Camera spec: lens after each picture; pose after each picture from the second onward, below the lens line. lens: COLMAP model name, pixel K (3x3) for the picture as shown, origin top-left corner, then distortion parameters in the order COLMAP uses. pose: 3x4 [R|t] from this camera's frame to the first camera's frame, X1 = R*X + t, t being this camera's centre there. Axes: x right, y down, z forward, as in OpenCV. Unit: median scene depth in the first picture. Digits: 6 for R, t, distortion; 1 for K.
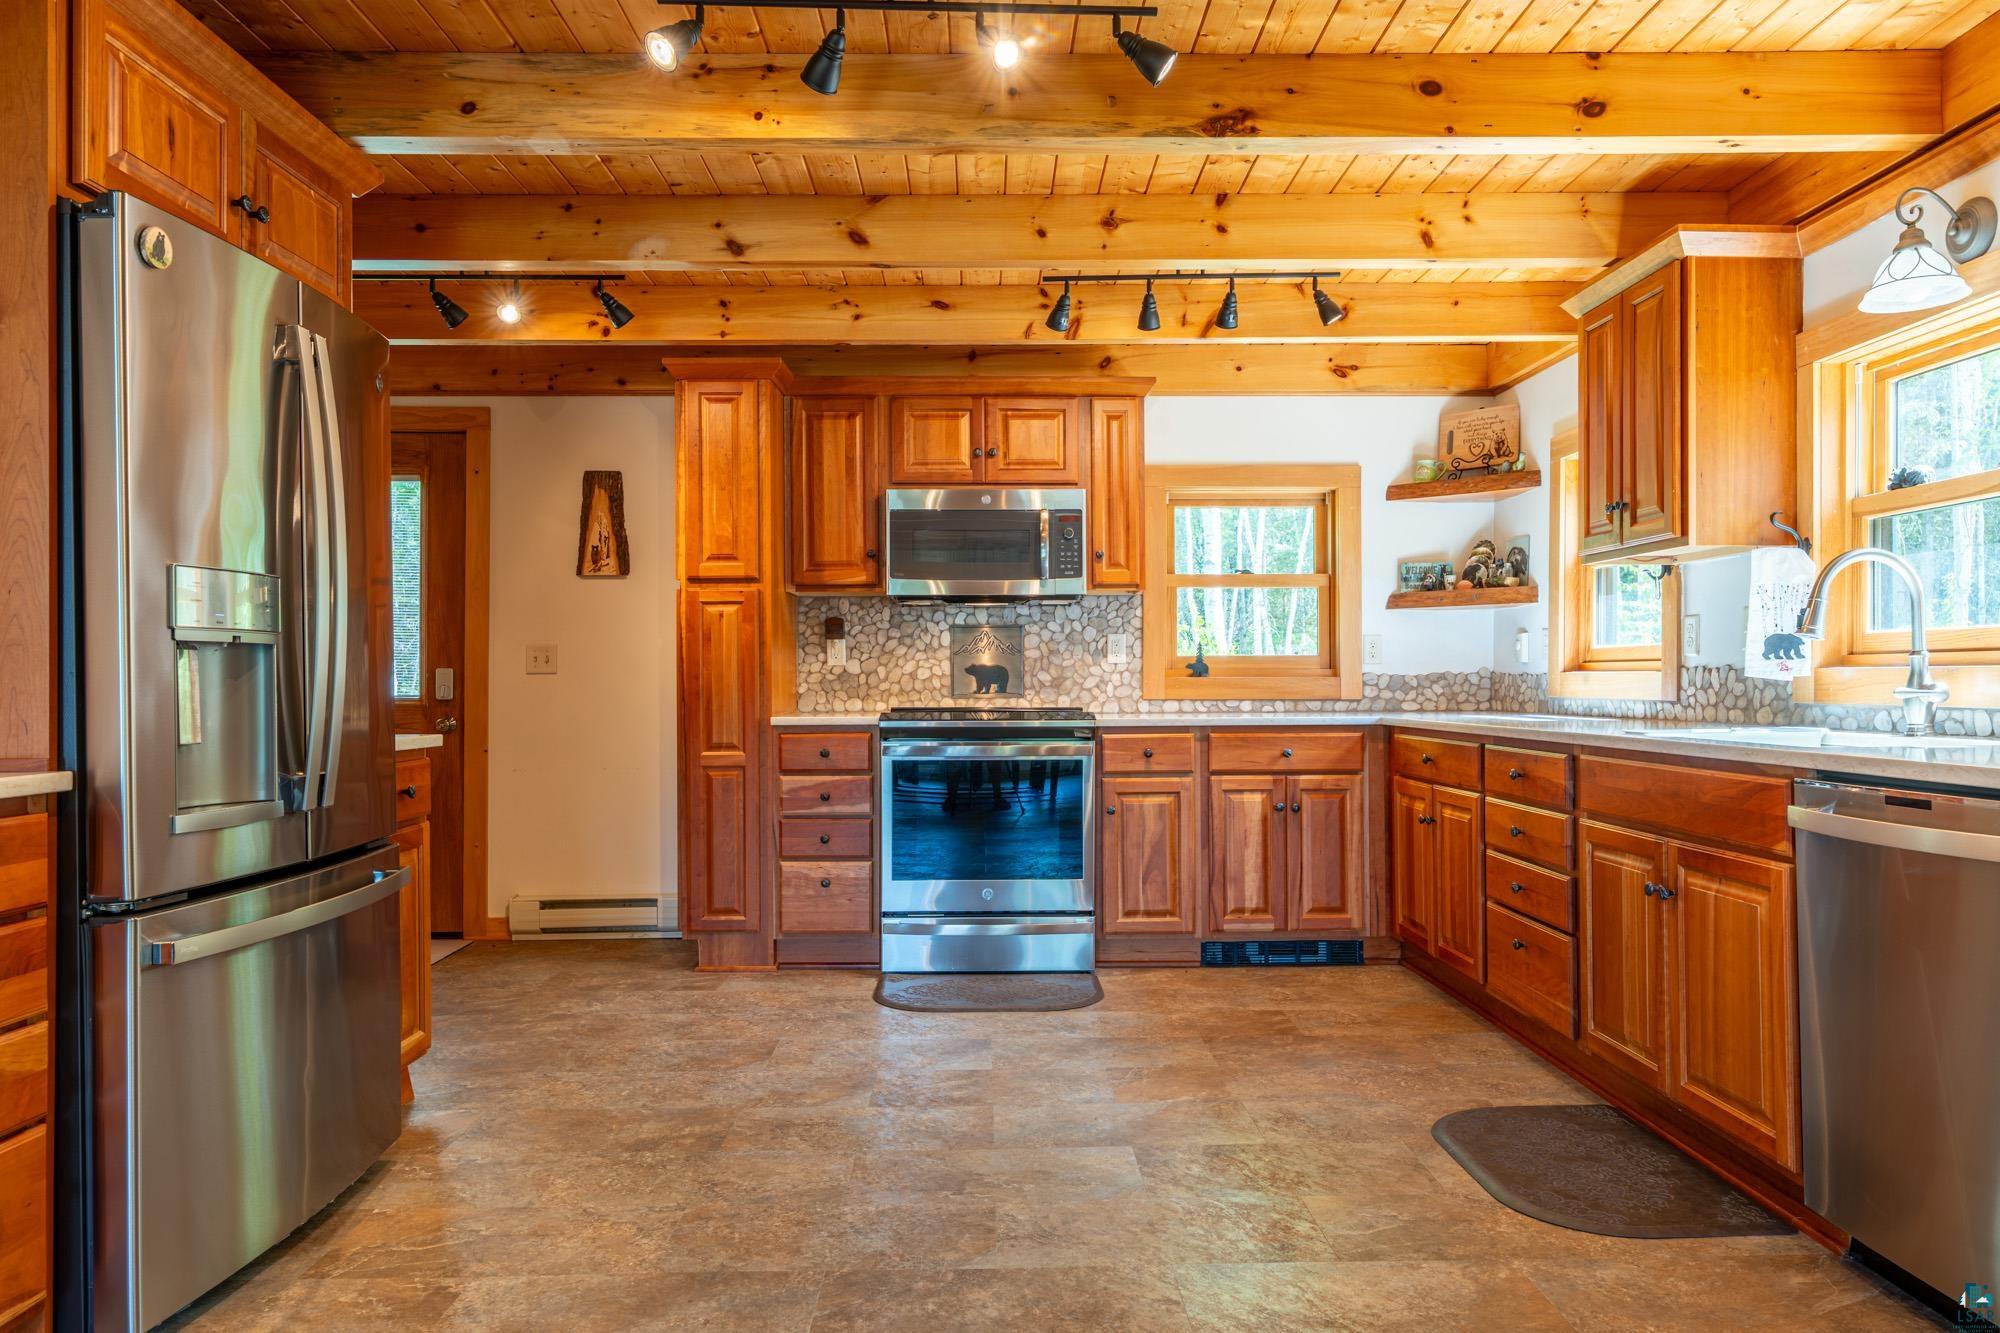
lens RADIAL K [[1310.1, 0, 1012.3], [0, 1310.1, 677.4], [0, 0, 1]] dist [0.007978, -0.001940]
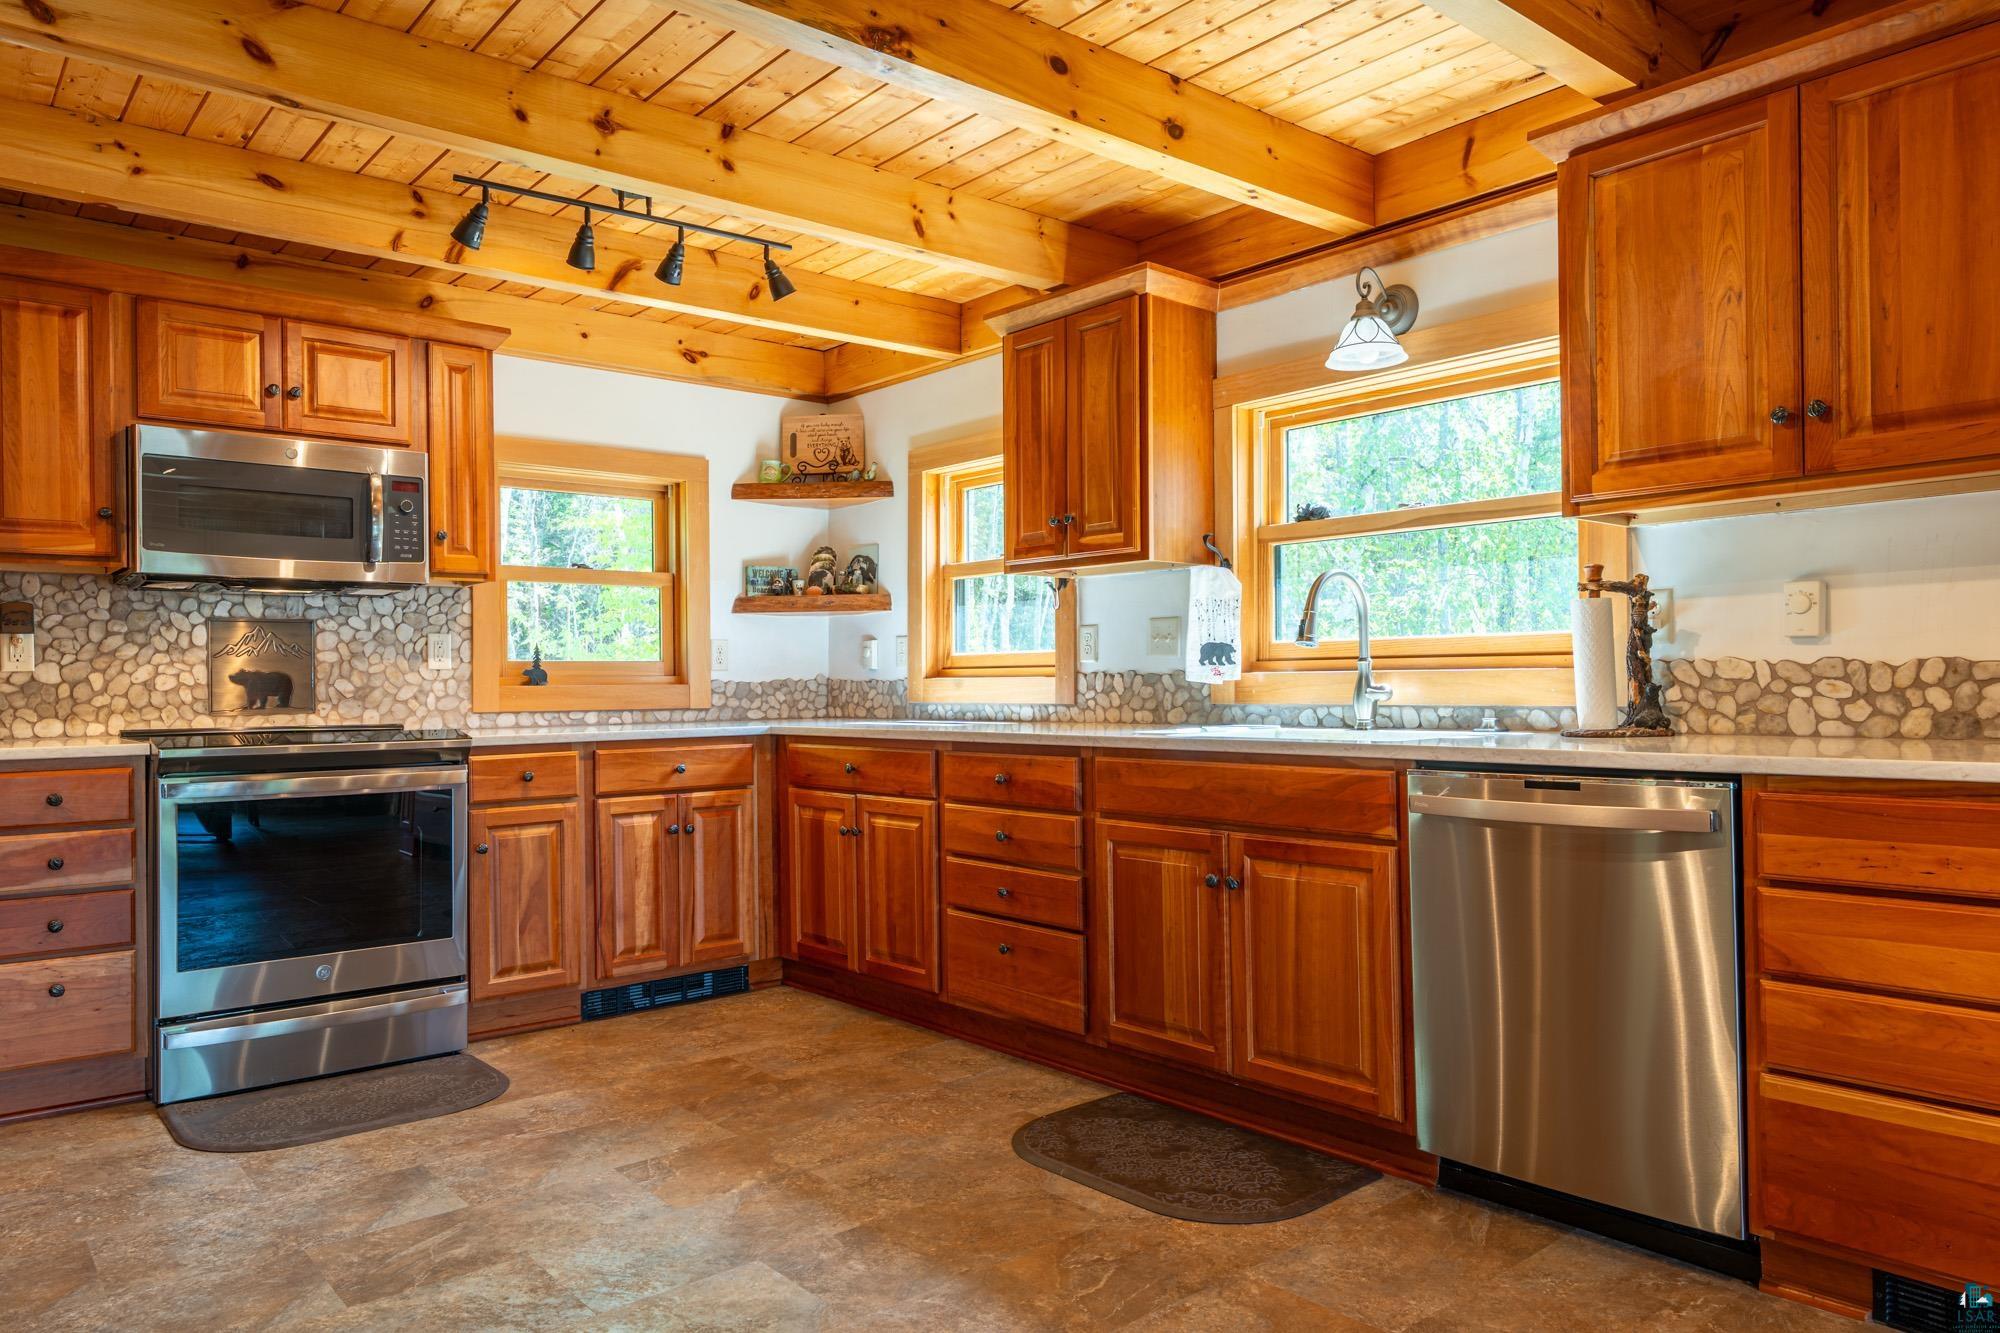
lens RADIAL K [[1310.1, 0, 970.9], [0, 1310.1, 677.7], [0, 0, 1]] dist [0.007978, -0.001940]
pose [[0.788829, -0.001862, 0.614609, -0.186507], [0.006474, 0.999965, -0.005279, 0.001127], [-0.614578, 0.008143, 0.788814, 0.167947]]
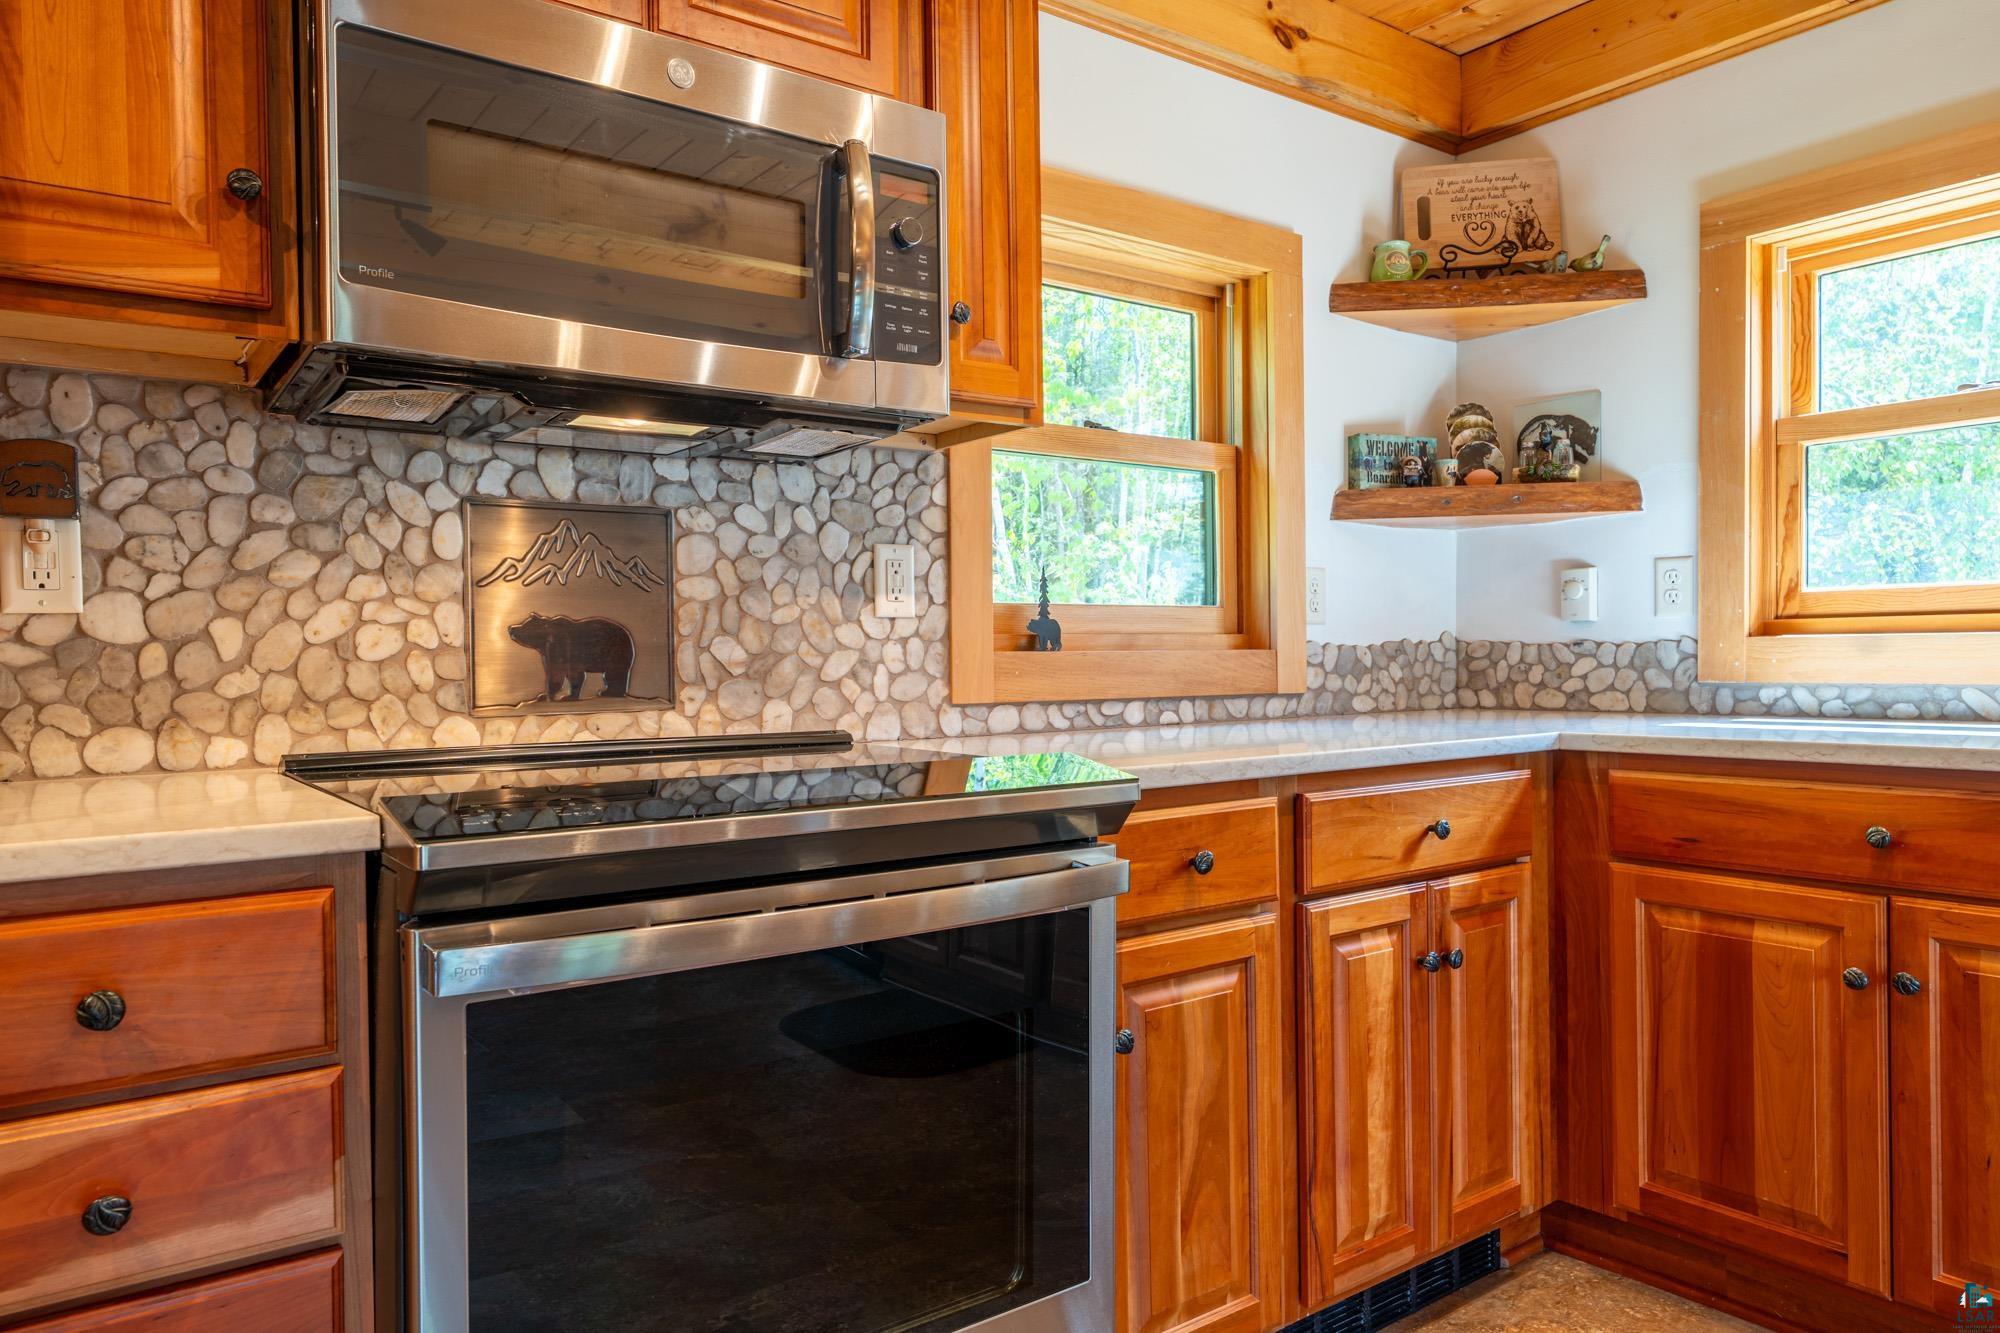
lens RADIAL K [[1310.1, 0, 981.2], [0, 1310.1, 671.4], [0, 0, 1]] dist [0.007978, -0.001940]
pose [[0.828105, -0.012278, 0.560439, -0.143255], [0.008056, 0.999918, 0.010002, 0.002412], [-0.560515, -0.003768, 0.828136, 0.742562]]
